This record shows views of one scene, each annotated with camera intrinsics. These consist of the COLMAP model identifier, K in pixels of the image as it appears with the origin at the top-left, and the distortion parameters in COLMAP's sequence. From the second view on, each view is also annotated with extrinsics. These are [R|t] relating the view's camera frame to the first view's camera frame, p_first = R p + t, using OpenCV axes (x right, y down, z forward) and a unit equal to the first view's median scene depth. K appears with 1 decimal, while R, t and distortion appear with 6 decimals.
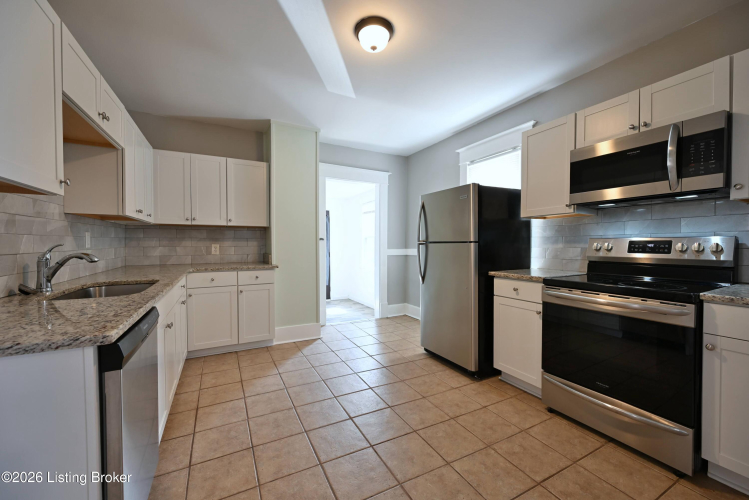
lens RADIAL K [[295.5, 0, 374.5], [0, 295.5, 250.0], [0, 0, 1]] dist [-0.002254, -0.000149]
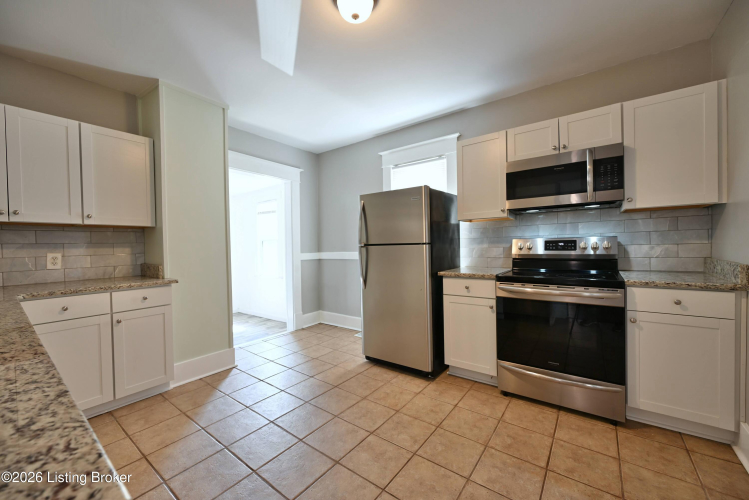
lens RADIAL K [[291.5, 0, 374.1], [0, 291.5, 250.1], [0, 0, 1]] dist [-0.001254, -0.000347]
pose [[0.903421, -0.023289, 0.428123, -0.244315], [0.027472, 0.999616, -0.003595, -0.005896], [-0.427874, 0.015010, 0.903714, 0.171047]]
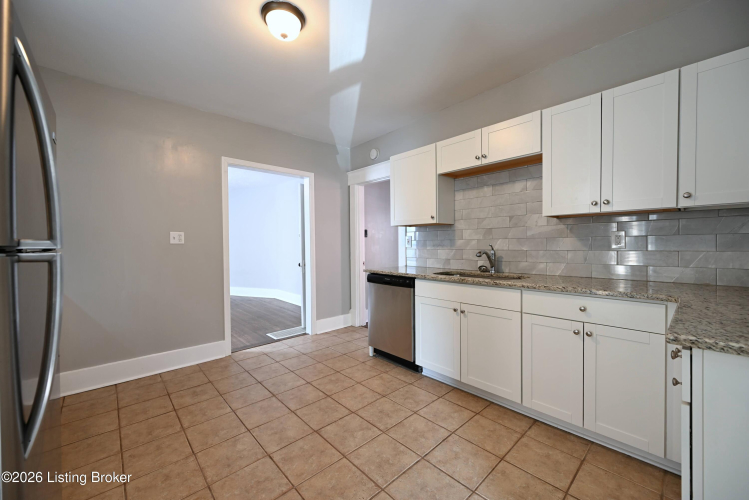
lens RADIAL K [[295.5, 0, 374.5], [0, 295.5, 250.0], [0, 0, 1]] dist [-0.002254, -0.000149]
pose [[-0.965930, 0.013628, -0.258443, -0.019689], [0.001831, 0.998947, 0.045833, -0.040850], [0.258796, 0.043798, -0.964939, 1.482485]]
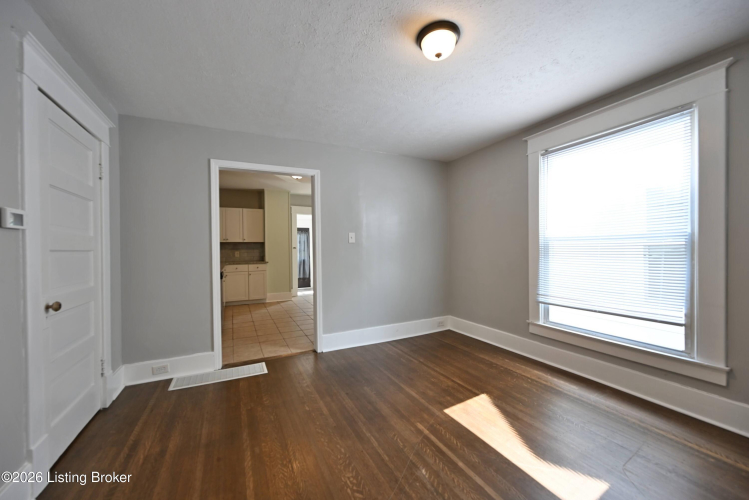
lens RADIAL K [[295.5, 0, 374.5], [0, 295.5, 250.0], [0, 0, 1]] dist [-0.002254, -0.000149]
pose [[0.999379, -0.013428, -0.032583, 0.581988], [0.012930, 0.999797, -0.015460, 0.016807], [0.032784, 0.015029, 0.999349, -1.239166]]
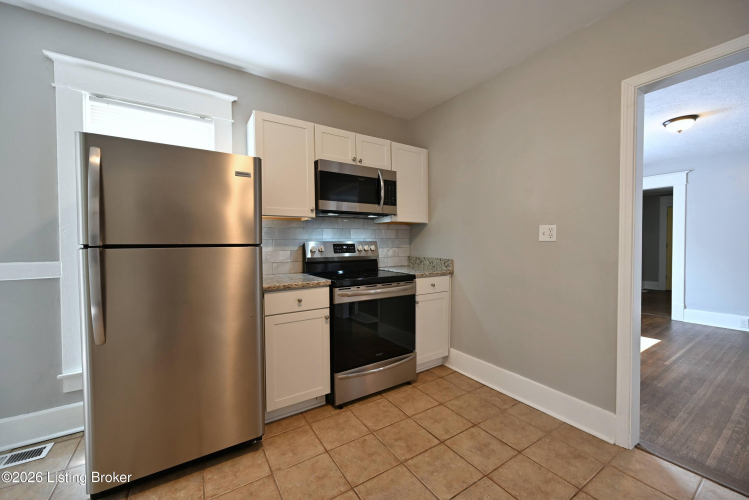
lens RADIAL K [[291.5, 0, 374.1], [0, 291.5, 250.1], [0, 0, 1]] dist [-0.001254, -0.000347]
pose [[-0.087777, -0.018141, 0.995975, -0.340086], [0.028504, 0.999379, 0.020715, -0.020678], [-0.995732, 0.030208, -0.087205, 0.762852]]
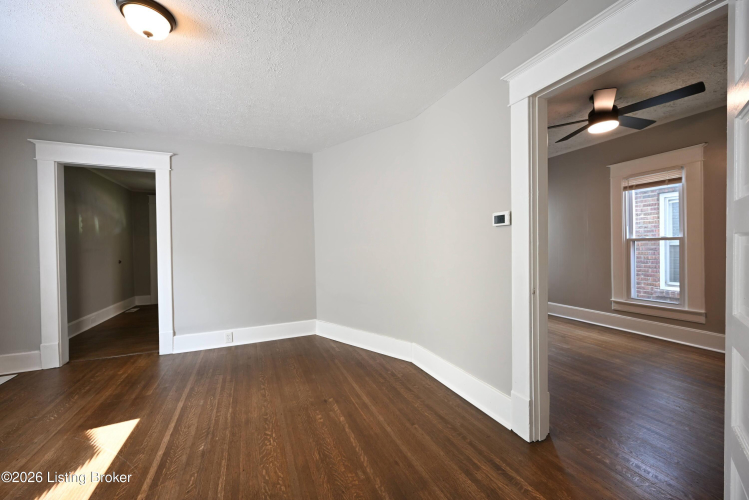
lens RADIAL K [[291.5, 0, 374.1], [0, 291.5, 250.1], [0, 0, 1]] dist [-0.001254, -0.000347]
pose [[-0.997122, 0.010455, 0.075089, 0.200511], [0.012949, 0.999378, 0.032803, -0.003270], [-0.074700, 0.033681, -0.996637, 0.027418]]
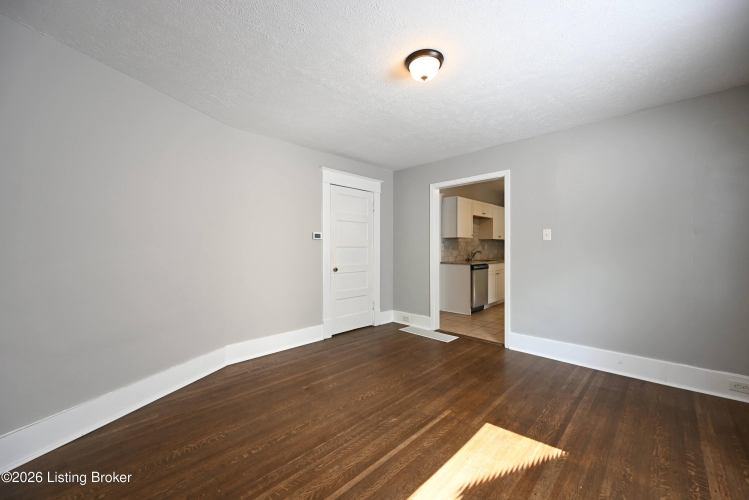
lens RADIAL K [[294.4, 0, 370.8], [0, 294.4, 249.7], [0, 0, 1]] dist [-0.000402, 0.000000]
pose [[0.289611, 0.007716, -0.957113, 1.413679], [-0.017601, 0.999841, 0.002734, 0.006800], [0.956983, 0.016054, 0.289701, -0.909637]]
